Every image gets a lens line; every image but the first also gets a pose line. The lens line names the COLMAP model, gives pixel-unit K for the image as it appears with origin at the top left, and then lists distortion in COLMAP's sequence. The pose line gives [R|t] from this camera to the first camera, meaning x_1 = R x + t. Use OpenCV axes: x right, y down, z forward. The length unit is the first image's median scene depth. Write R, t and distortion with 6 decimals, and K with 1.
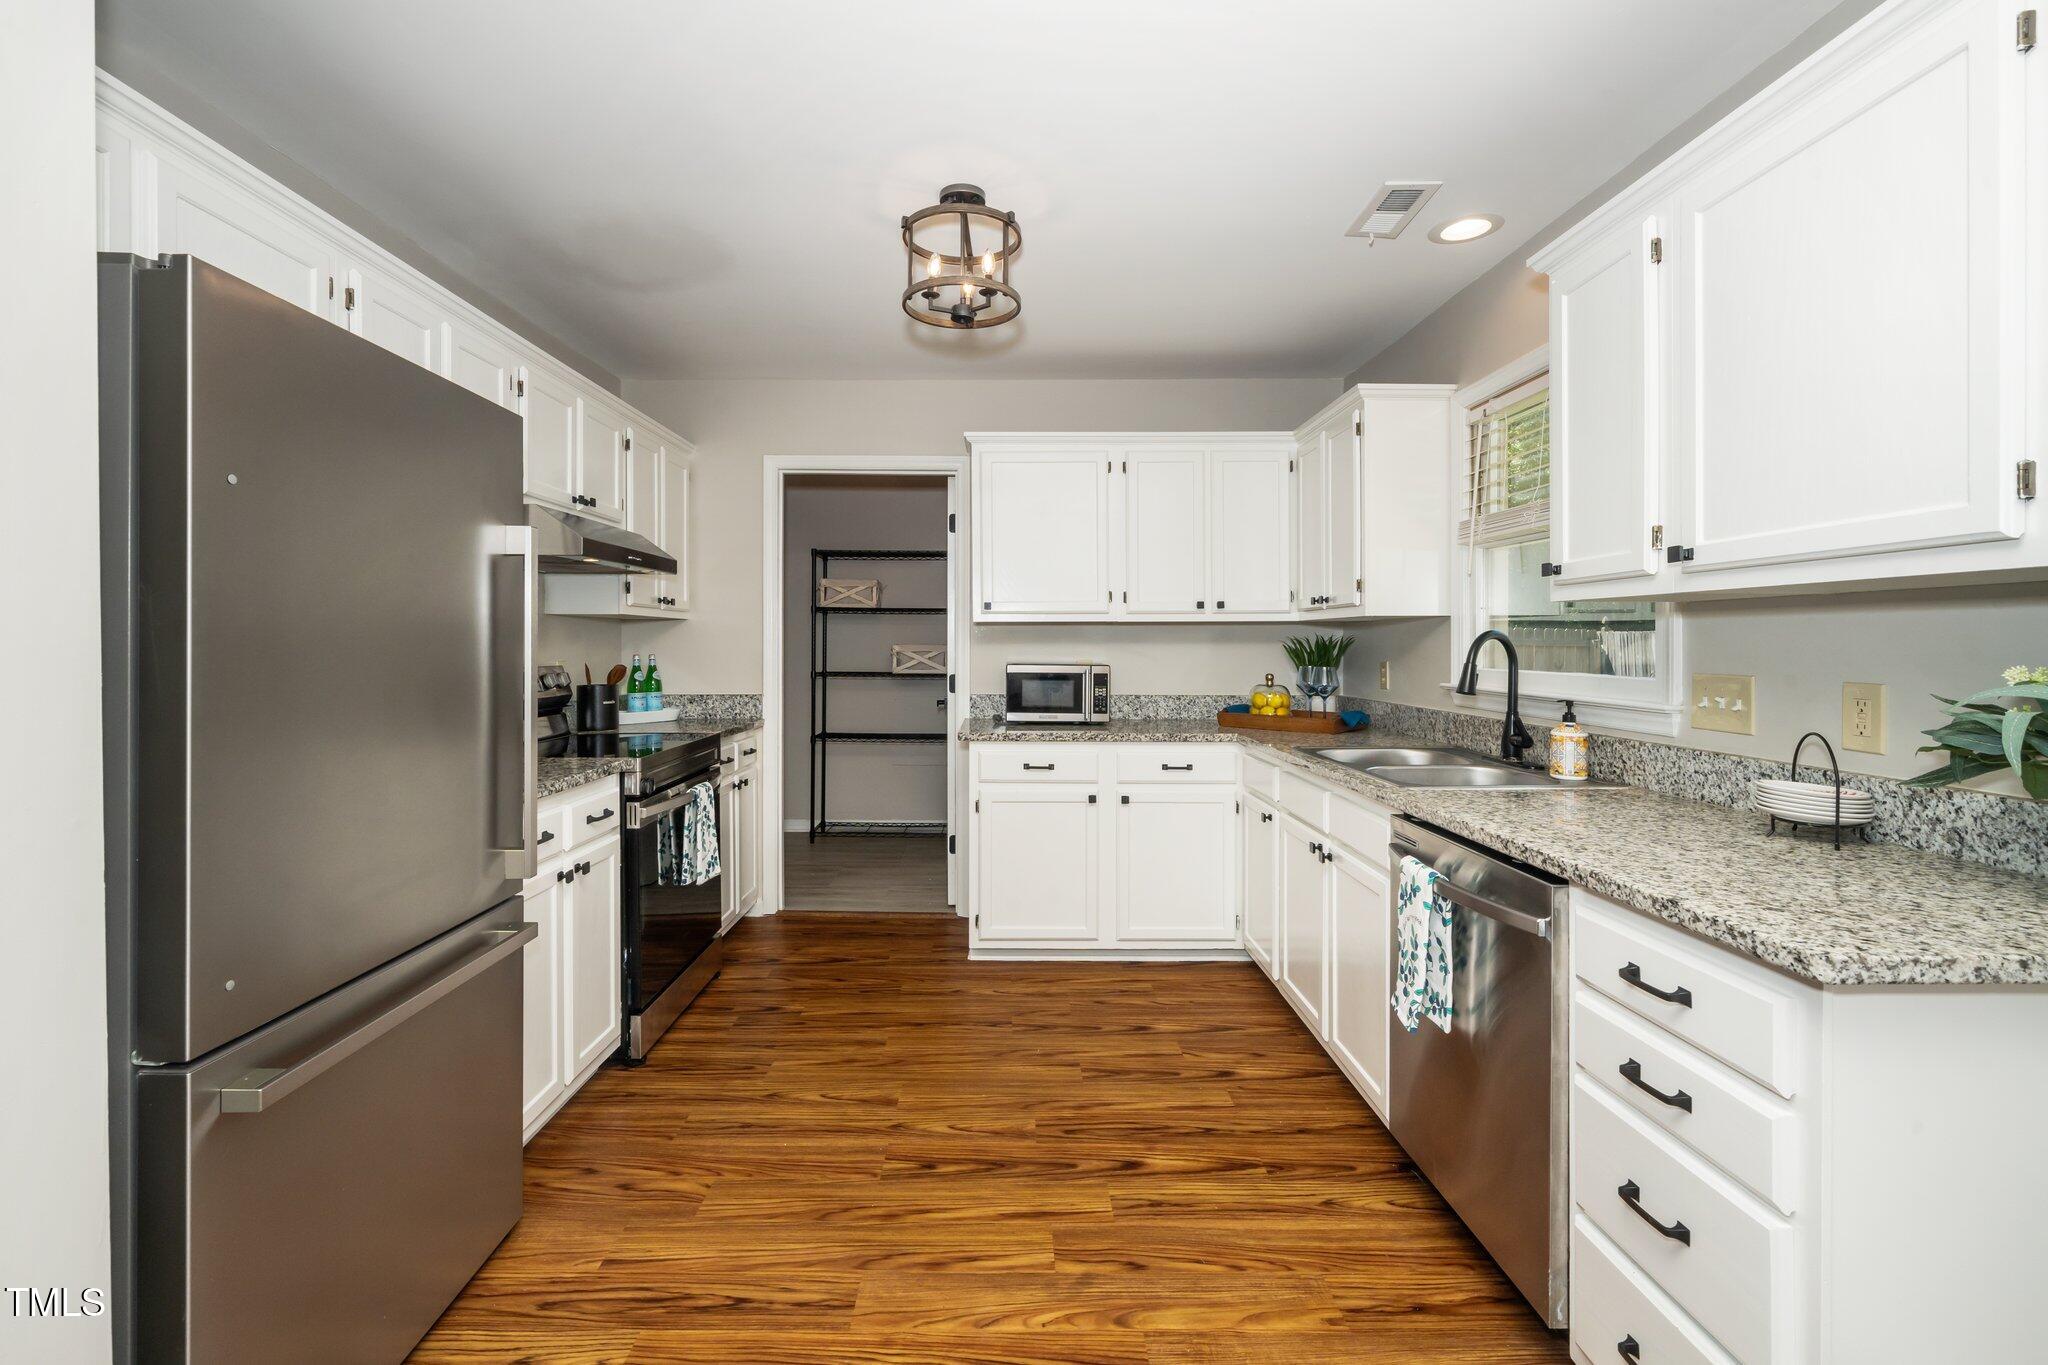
lens RADIAL K [[886.3, 0, 996.2], [0, 886.3, 641.2], [0, 0, 1]] dist [-0.002453, 0.000063]
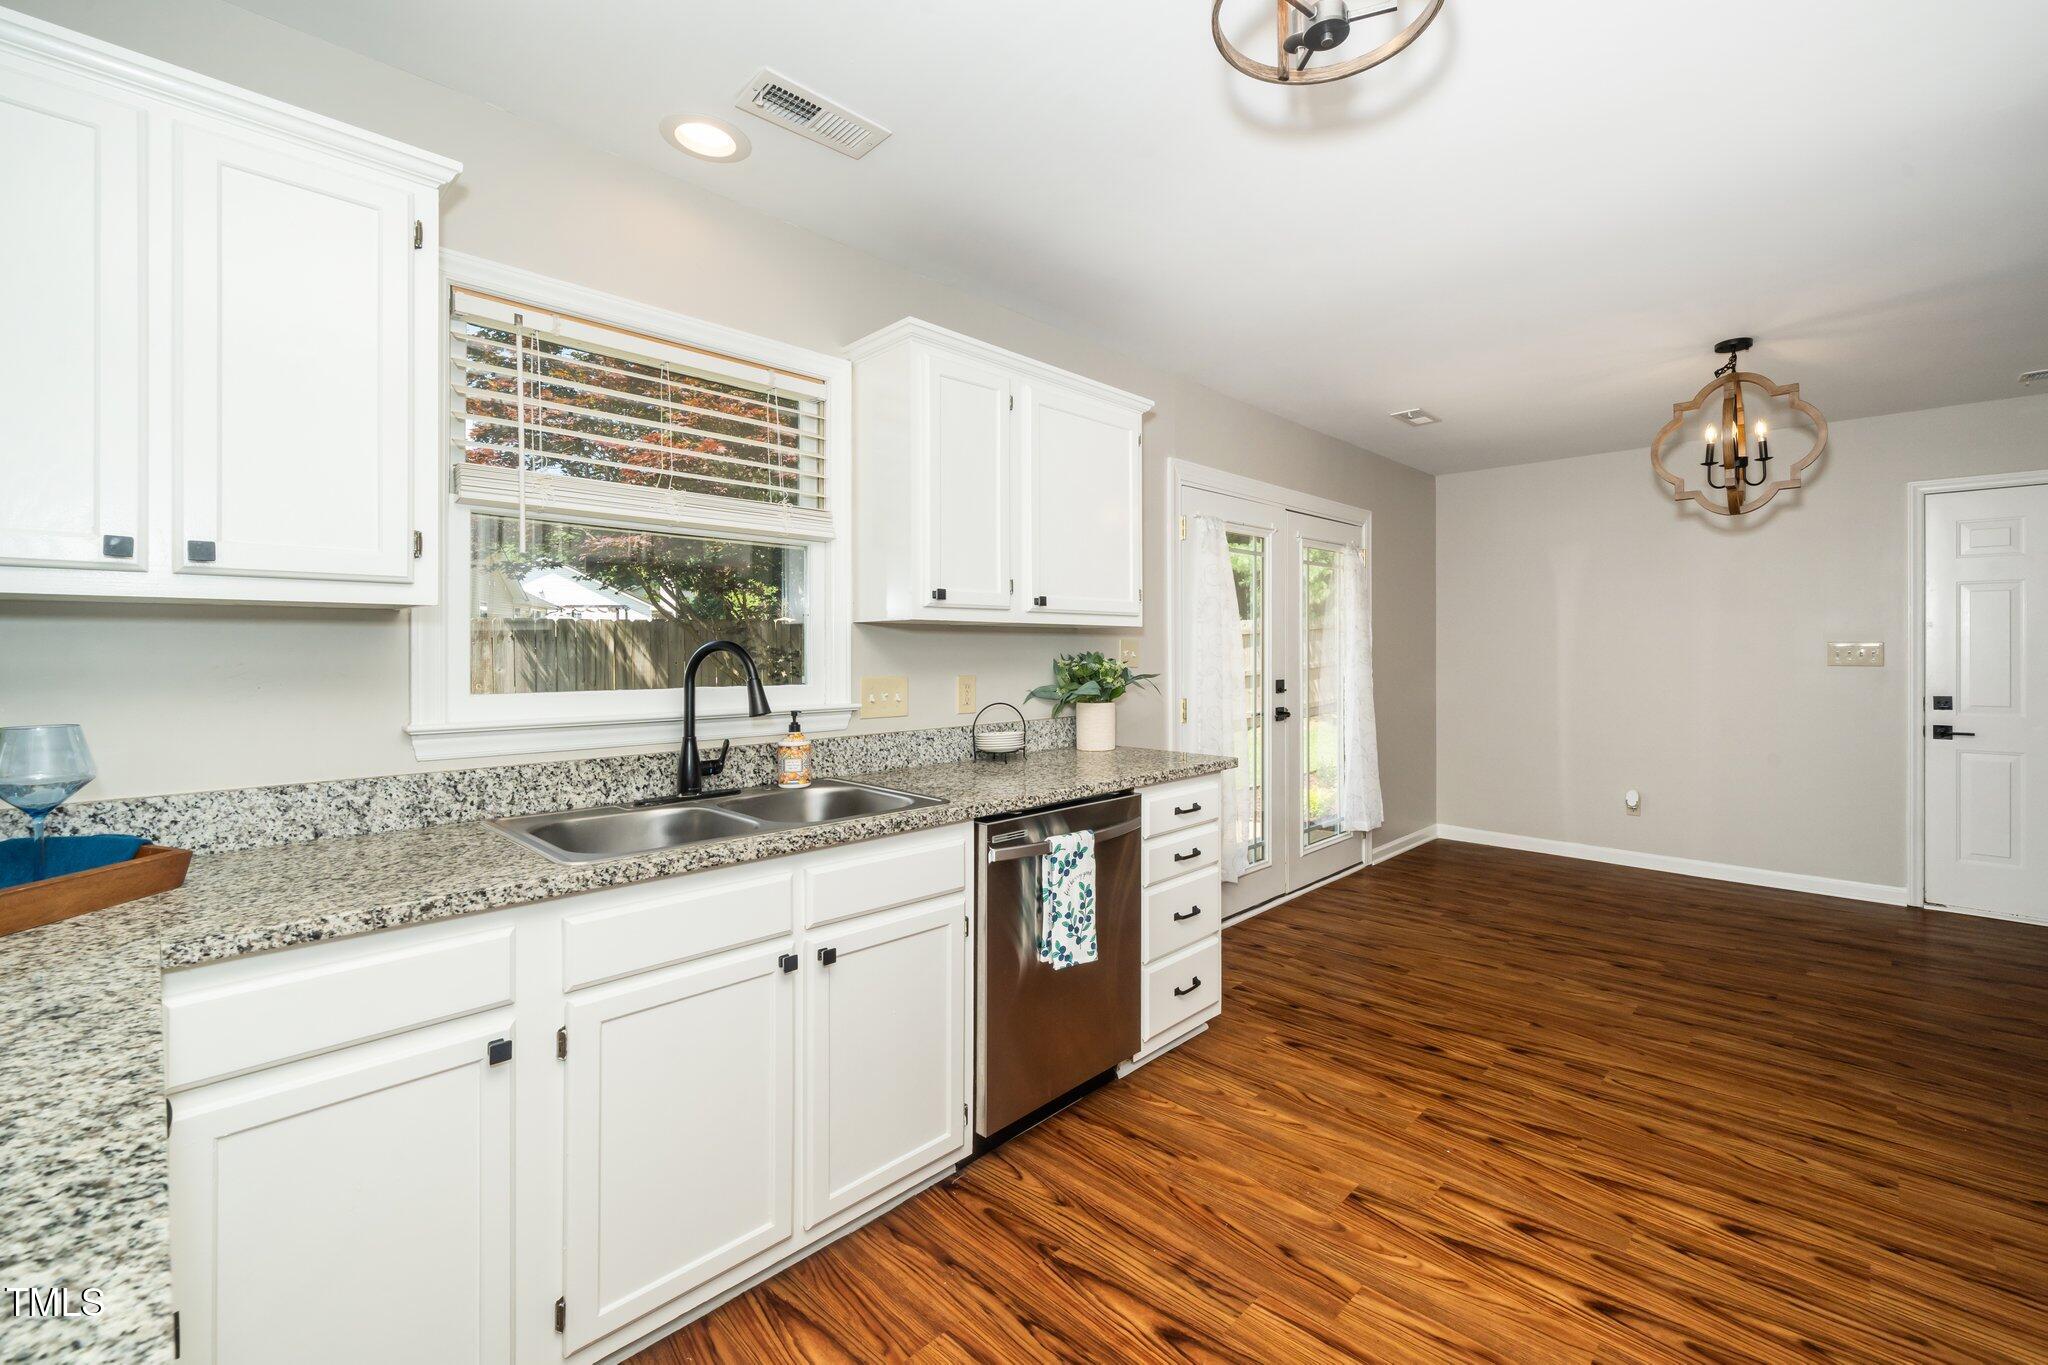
lens RADIAL K [[861.1, 0, 1094.0], [0, 861.1, 652.1], [0, 0, 1]] dist [-0.001088, -0.000174]
pose [[-0.745677, -0.000375, 0.666308, -0.213601], [0.001254, 0.999997, 0.001966, -0.002119], [-0.666307, 0.002301, -0.745674, 1.163892]]
